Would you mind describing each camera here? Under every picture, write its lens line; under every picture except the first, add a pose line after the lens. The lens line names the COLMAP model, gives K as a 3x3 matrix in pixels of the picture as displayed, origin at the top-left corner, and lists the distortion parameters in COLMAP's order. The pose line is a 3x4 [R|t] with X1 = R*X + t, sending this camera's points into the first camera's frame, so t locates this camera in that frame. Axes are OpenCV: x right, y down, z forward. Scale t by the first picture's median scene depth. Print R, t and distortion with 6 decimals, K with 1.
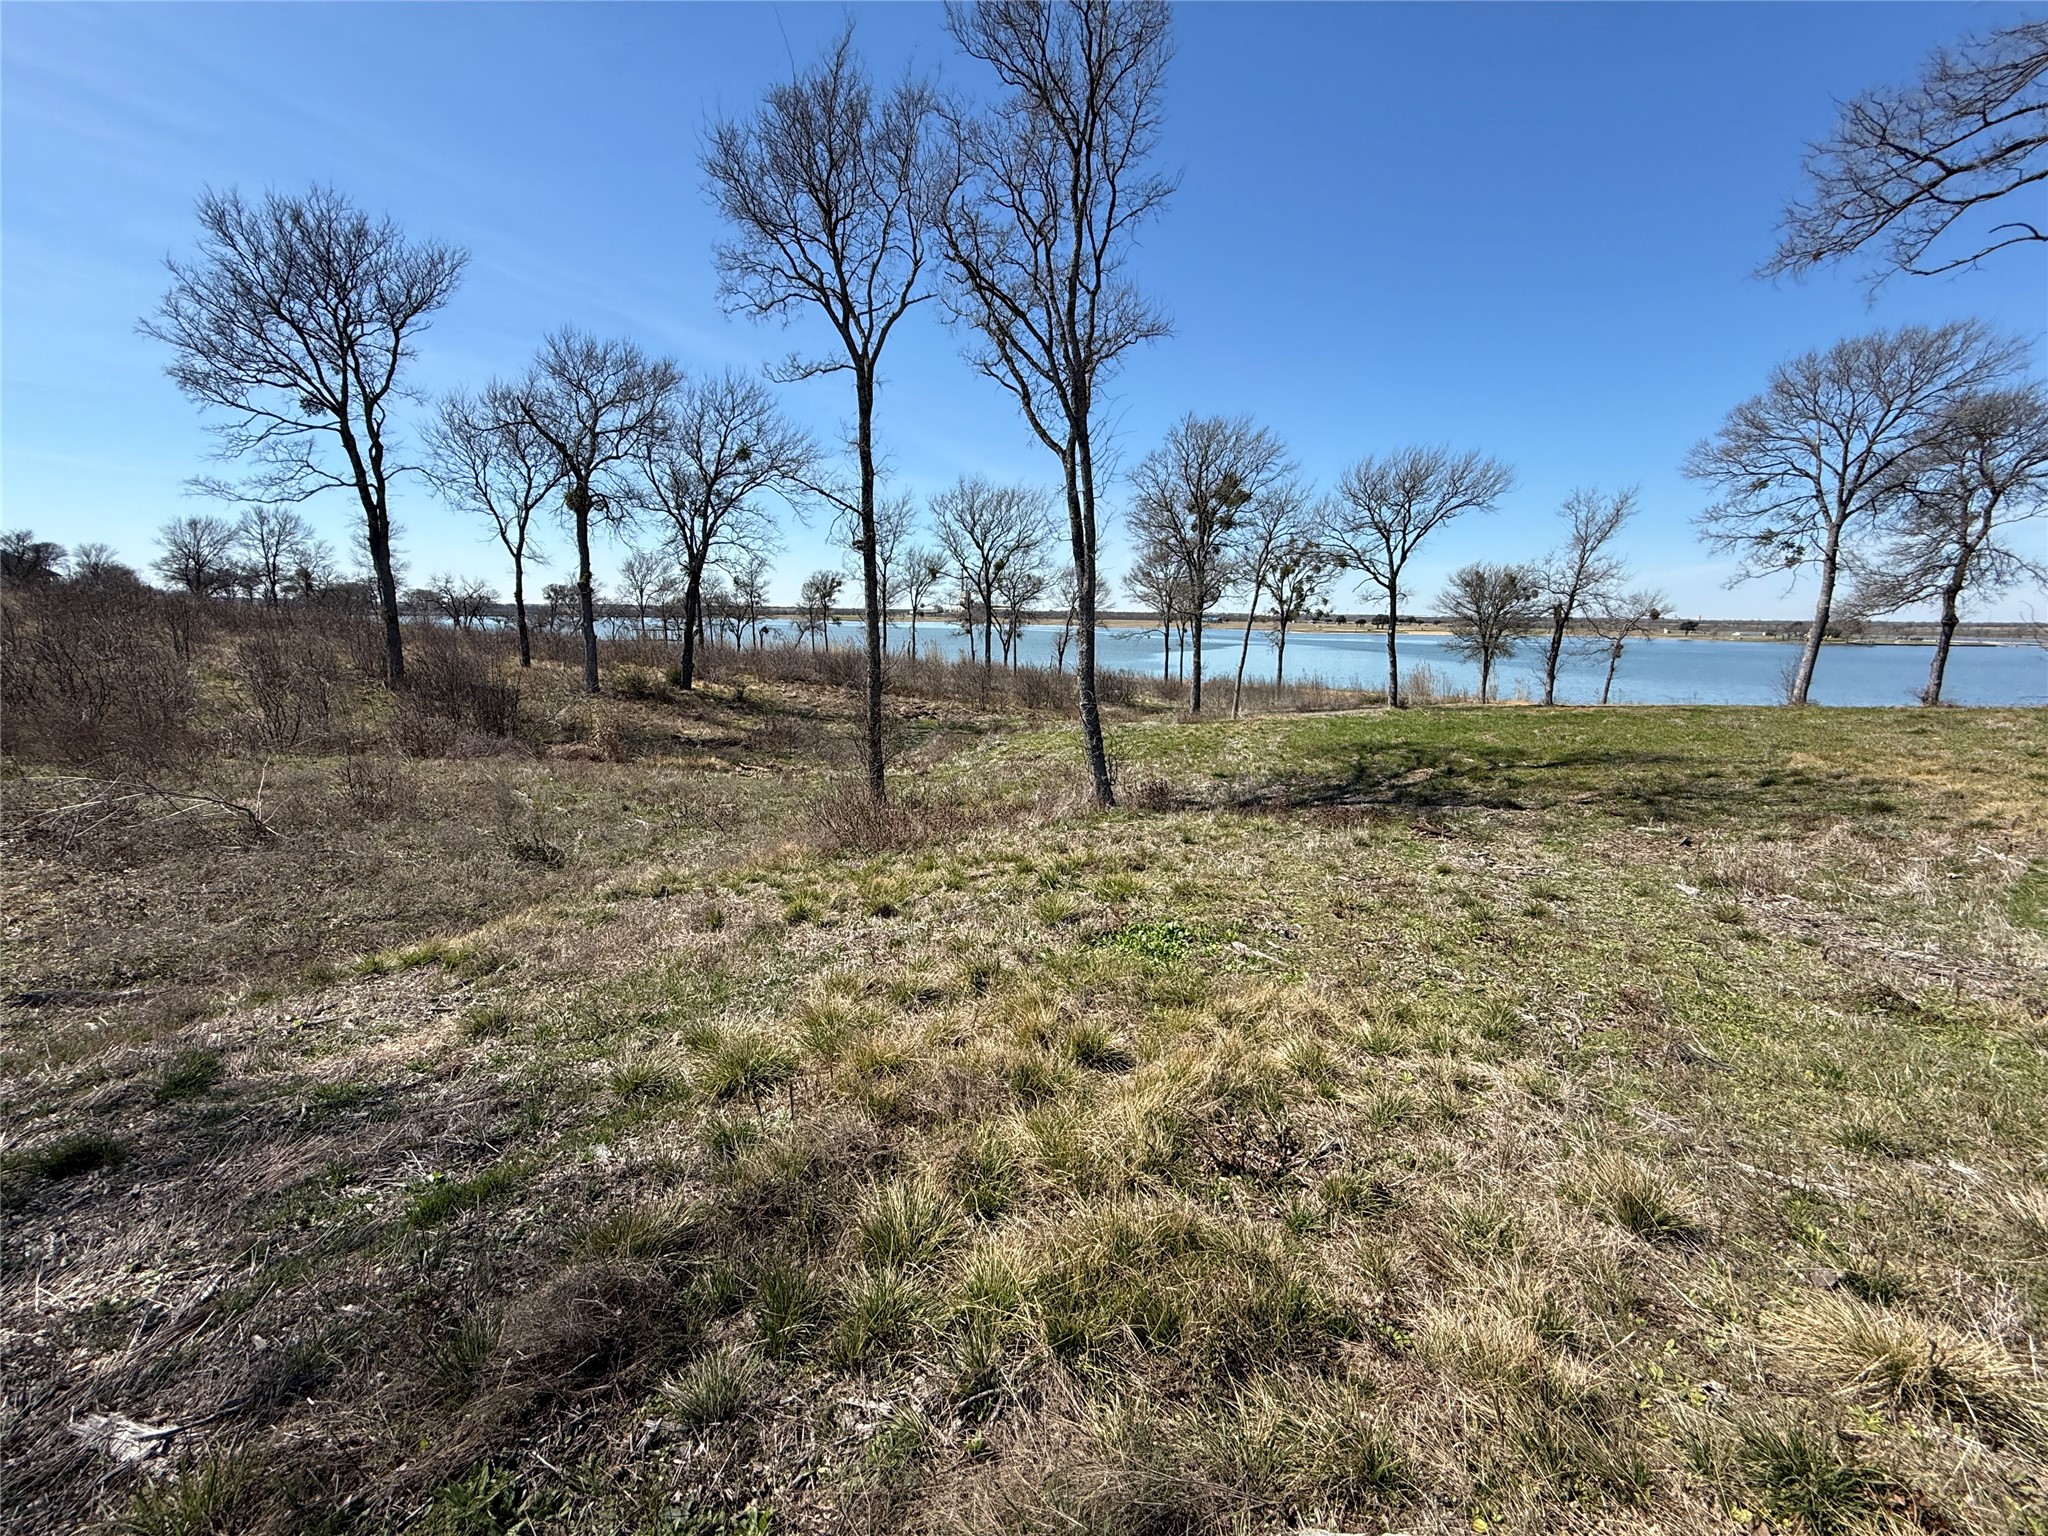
lens RADIAL K [[827.0, 0, 1033.4], [0, 827.0, 766.0], [0, 0, 1]] dist [0.002098, -0.000569]
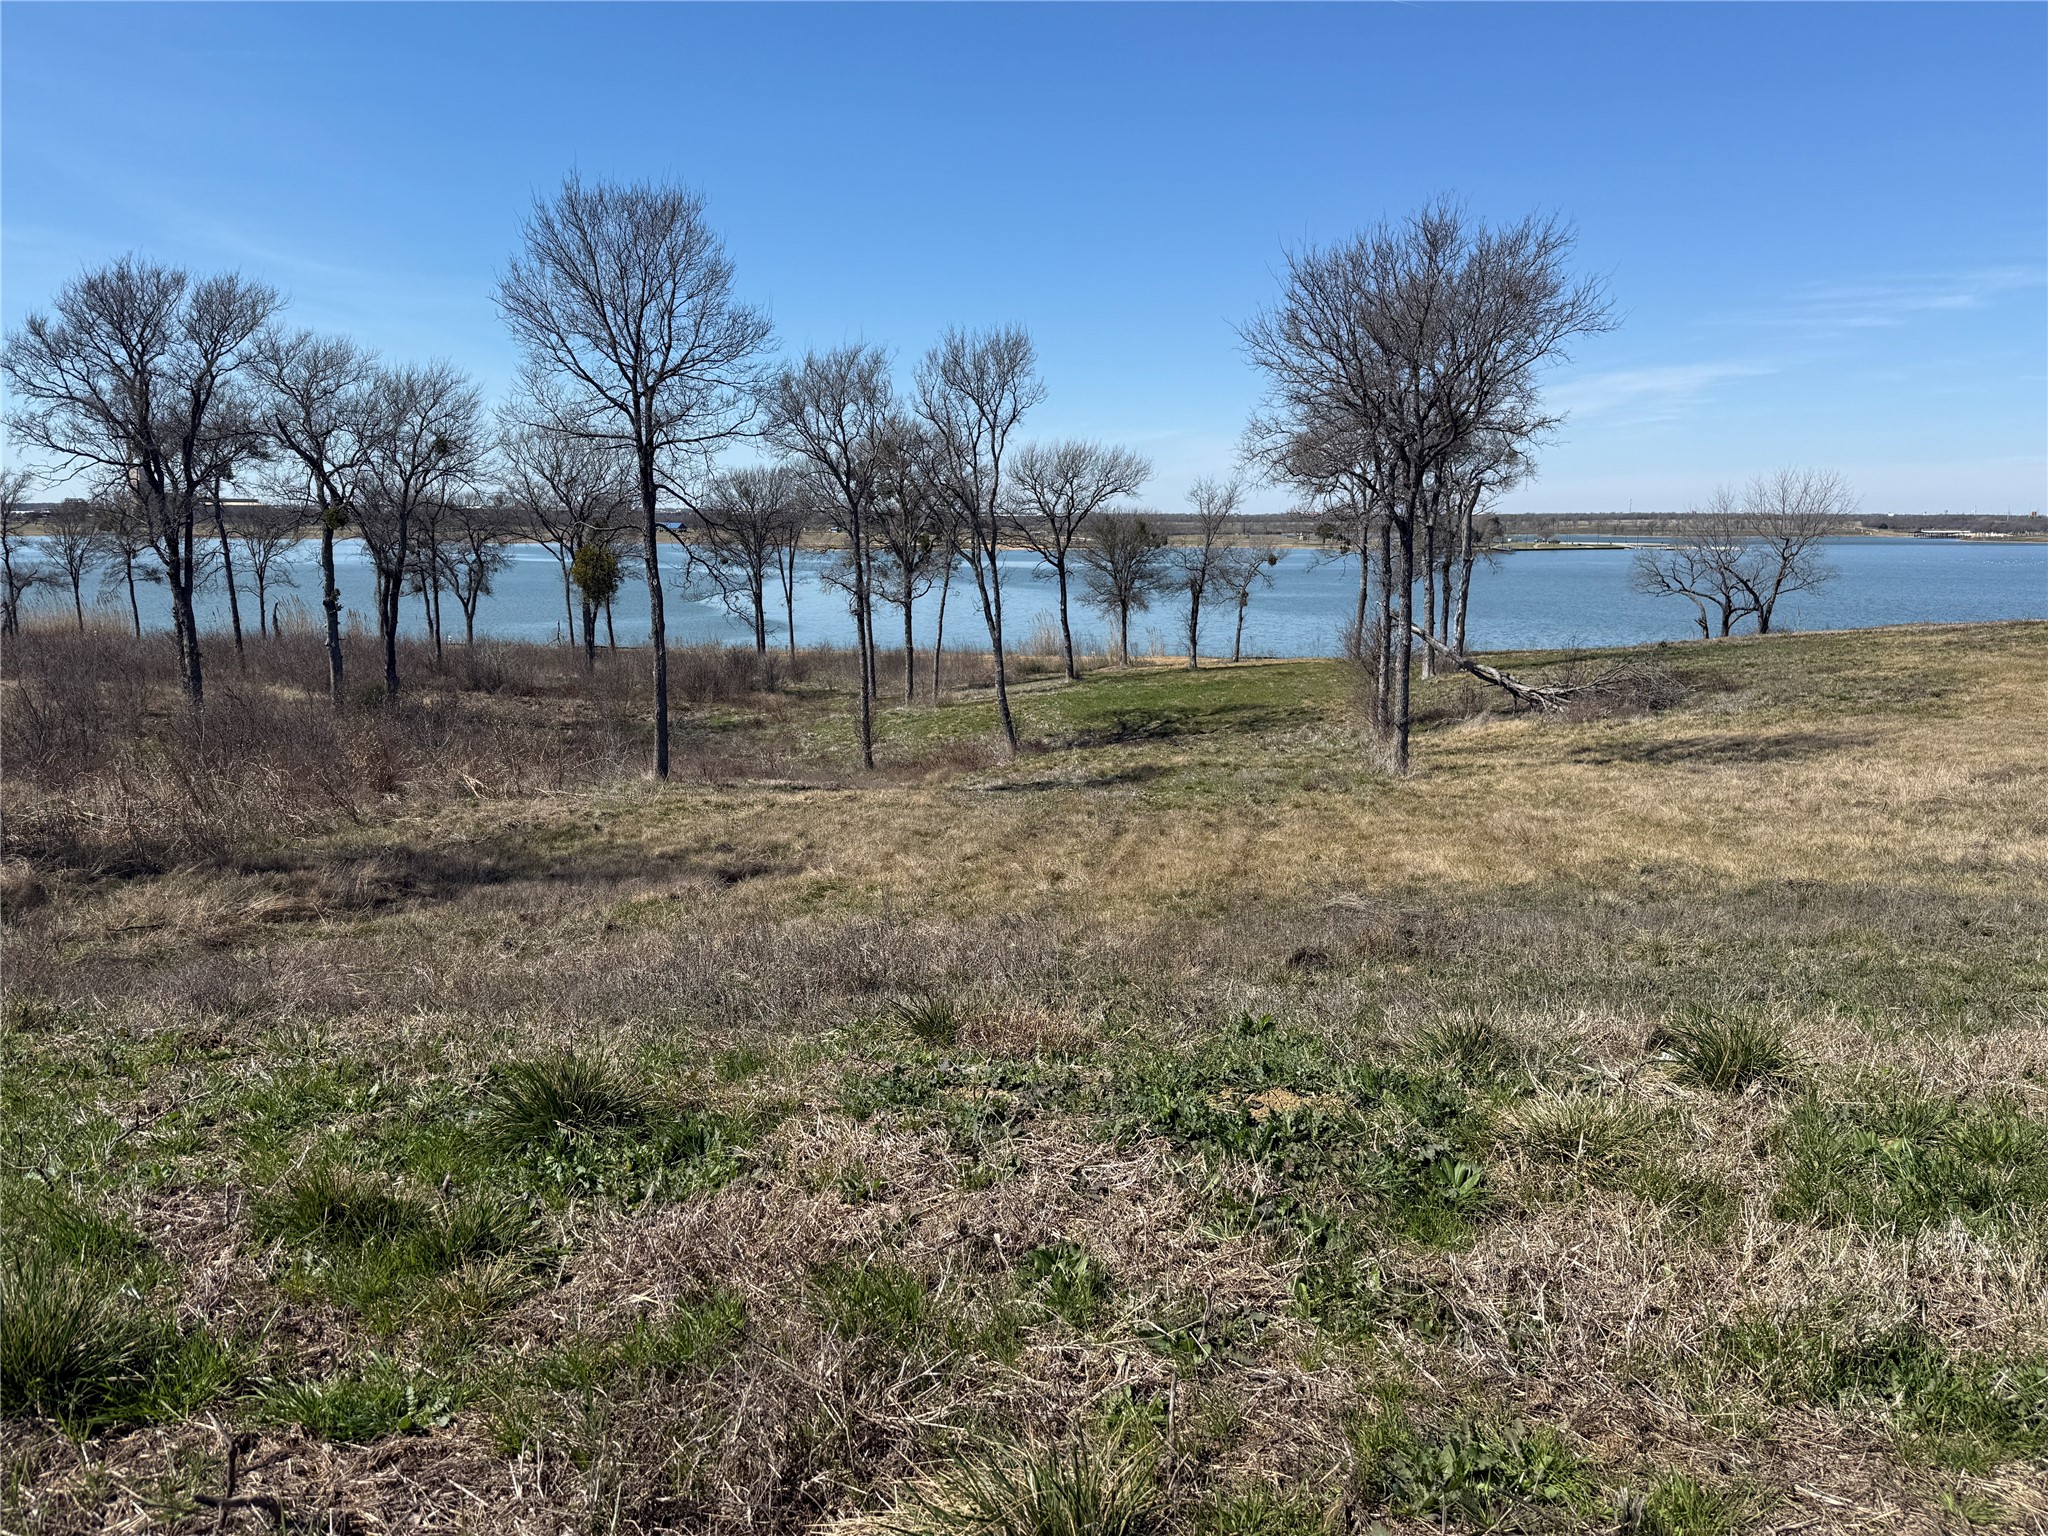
lens RADIAL K [[1444.6, 0, 1029.5], [0, 1444.6, 763.7], [0, 0, 1]] dist [0.151496, -0.210785]
pose [[0.895333, -0.086323, 0.436952, -0.449841], [0.090459, 0.995835, 0.011380, 0.013506], [-0.436114, 0.029337, 0.899413, -0.670657]]
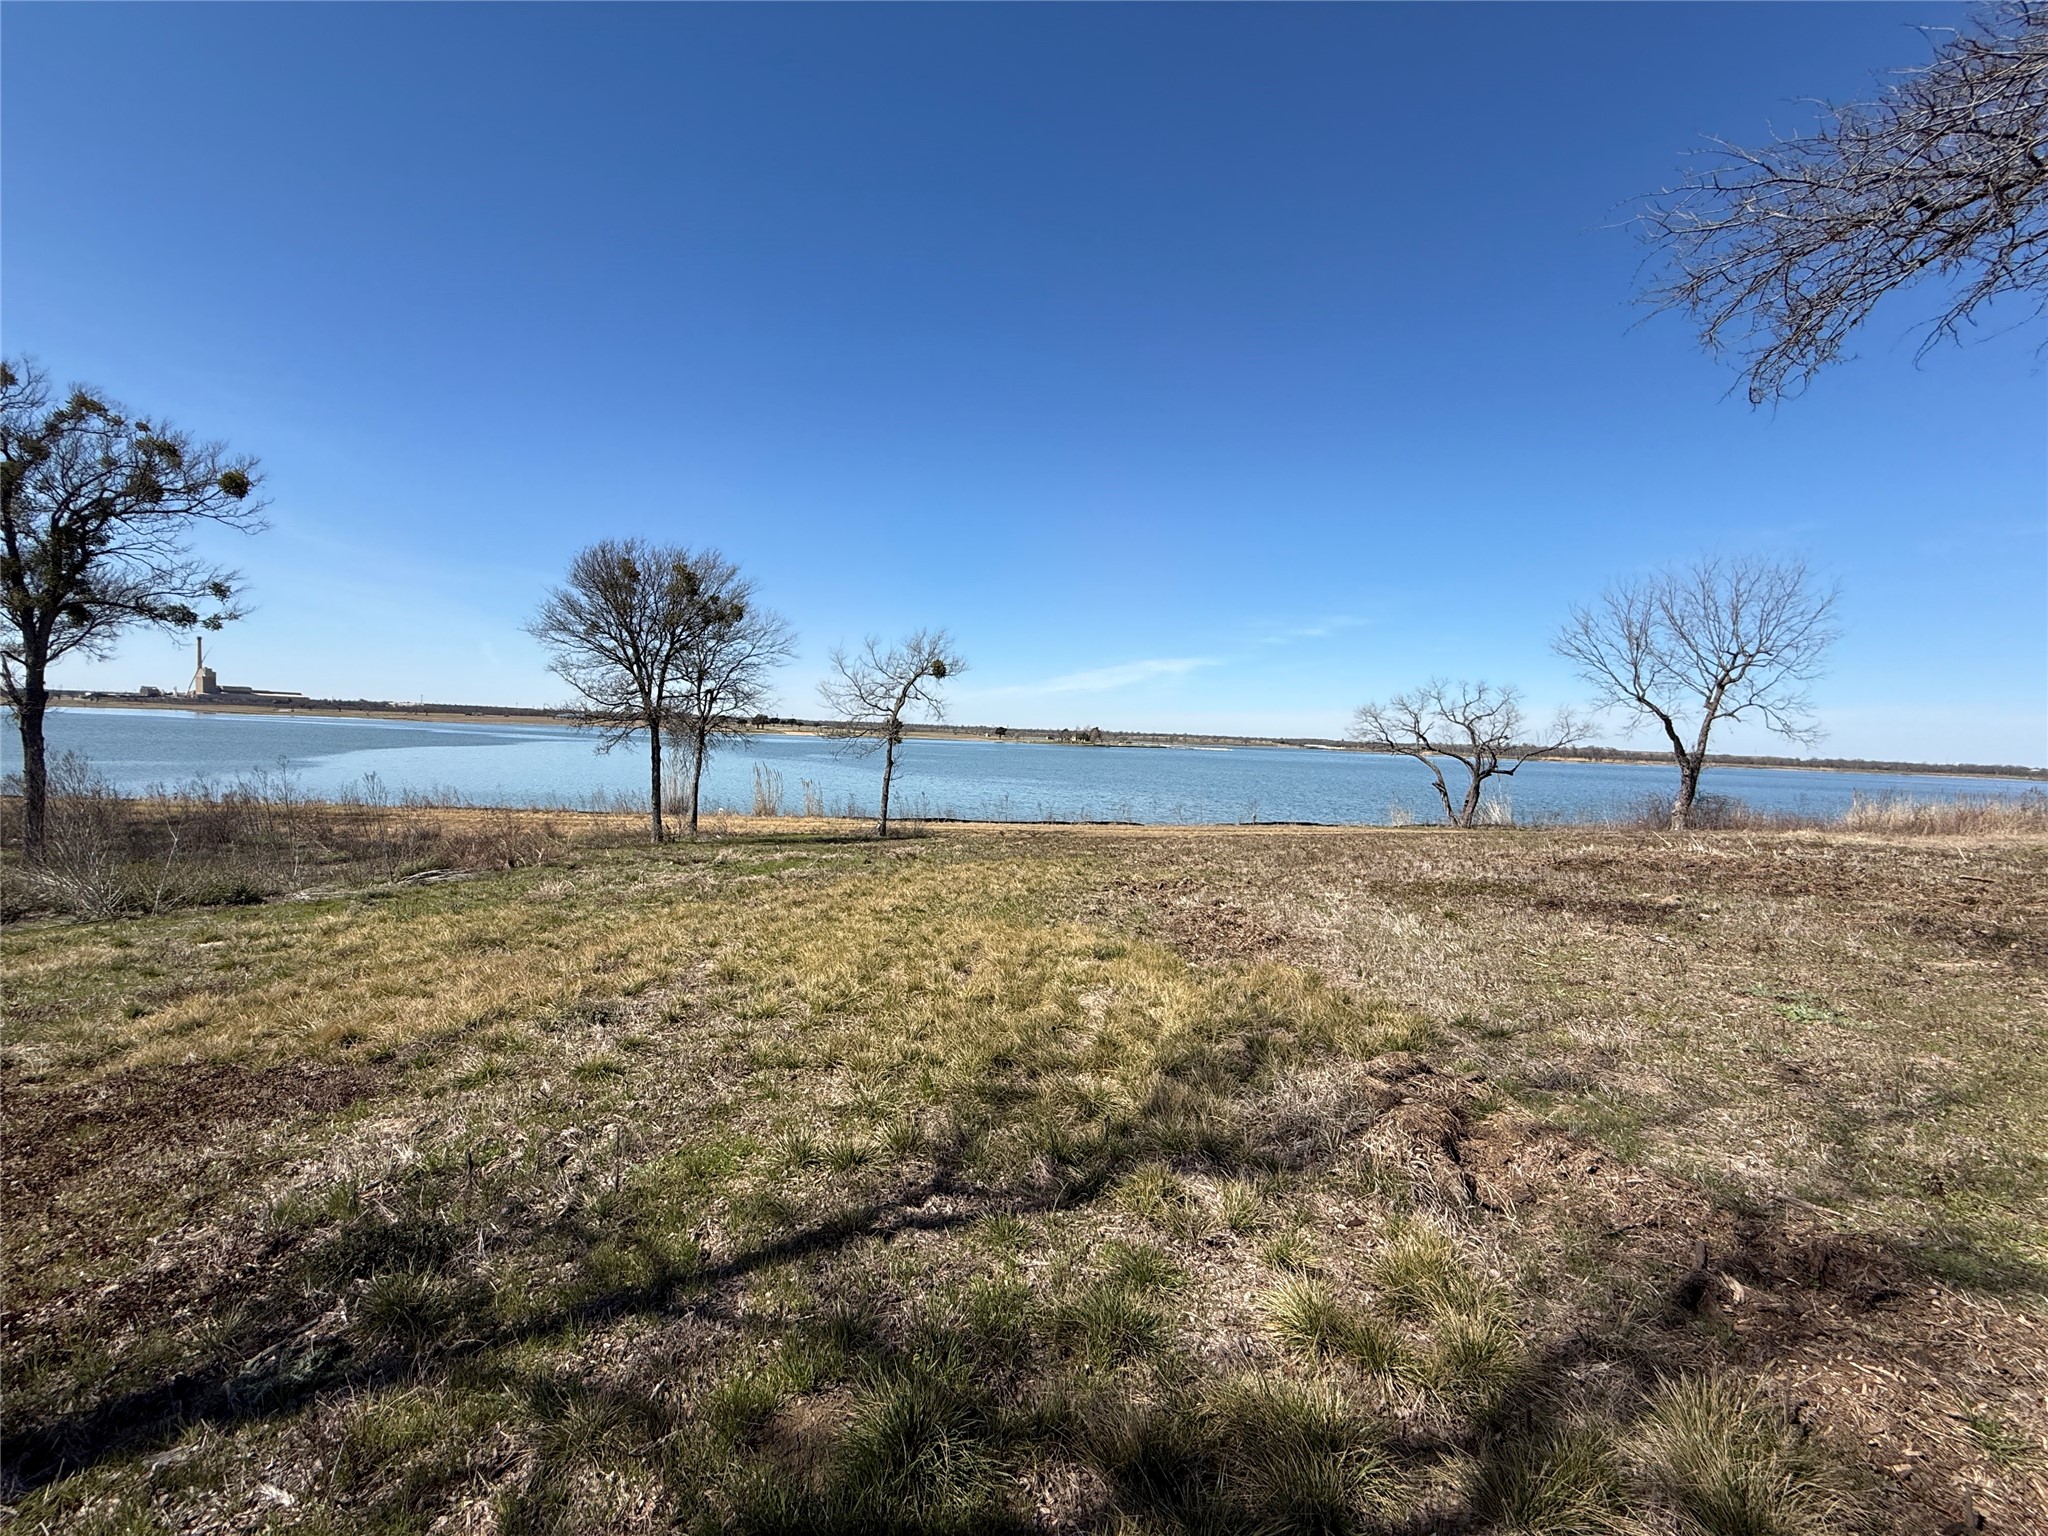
lens RADIAL K [[814.8, 0, 1017.0], [0, 814.8, 766.2], [0, 0, 1]] dist [-0.000926, 0.000291]
pose [[0.777823, -0.011378, 0.628381, 0.721858], [0.086343, 0.992290, -0.088909, -0.097994], [-0.622524, 0.123411, 0.772808, 0.883728]]
